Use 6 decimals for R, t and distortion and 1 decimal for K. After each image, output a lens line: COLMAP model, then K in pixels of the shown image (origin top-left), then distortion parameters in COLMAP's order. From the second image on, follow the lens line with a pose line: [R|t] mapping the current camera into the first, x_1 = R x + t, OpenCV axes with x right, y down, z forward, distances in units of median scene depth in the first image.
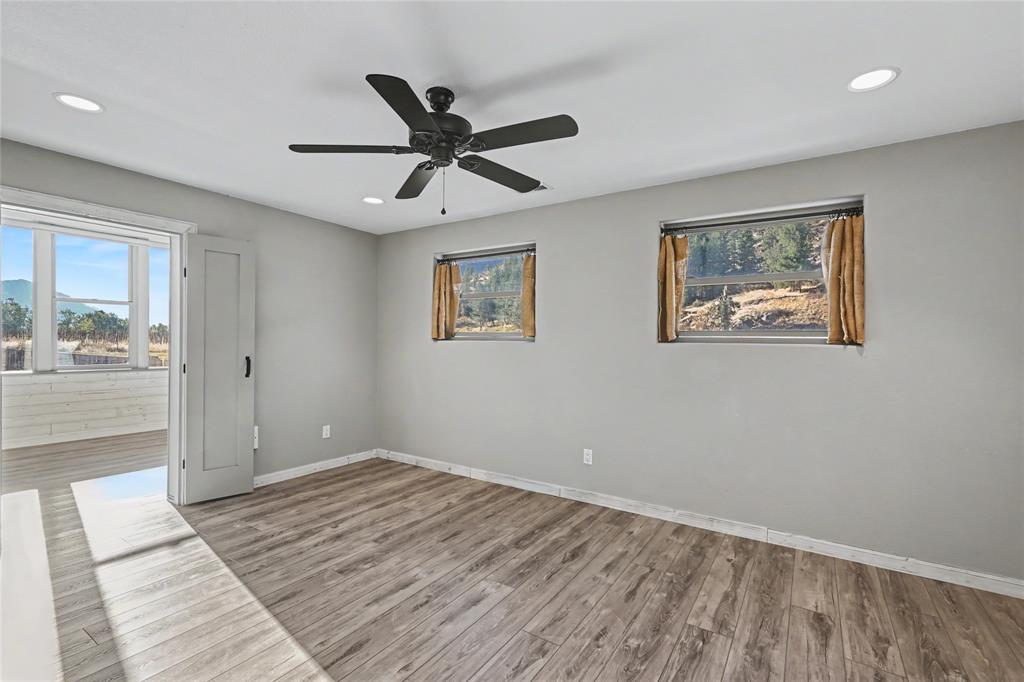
lens RADIAL K [[454.1, 0, 511.5], [0, 454.1, 342.8], [0, 0, 1]] dist [-0.001979, 0.000110]
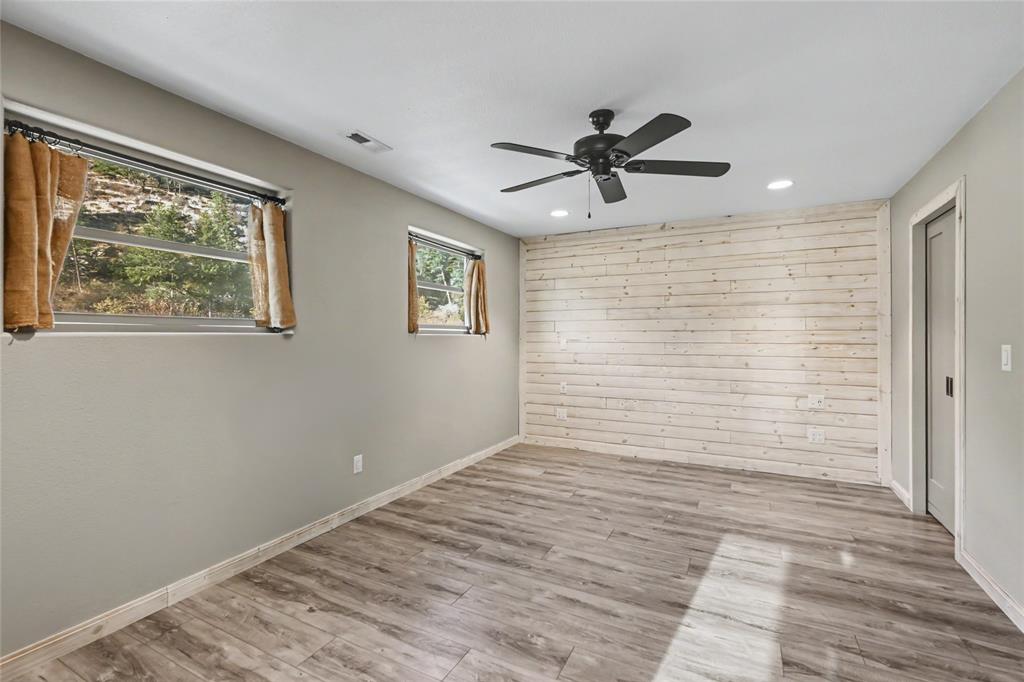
lens RADIAL K [[454.3, 0, 513.4], [0, 454.3, 335.5], [0, 0, 1]] dist [-0.001477, -0.000461]
pose [[-0.107877, -0.011558, 0.994097, -0.926701], [-0.000467, 0.999933, 0.011575, -0.012310], [-0.994164, 0.000785, -0.107875, 0.996511]]
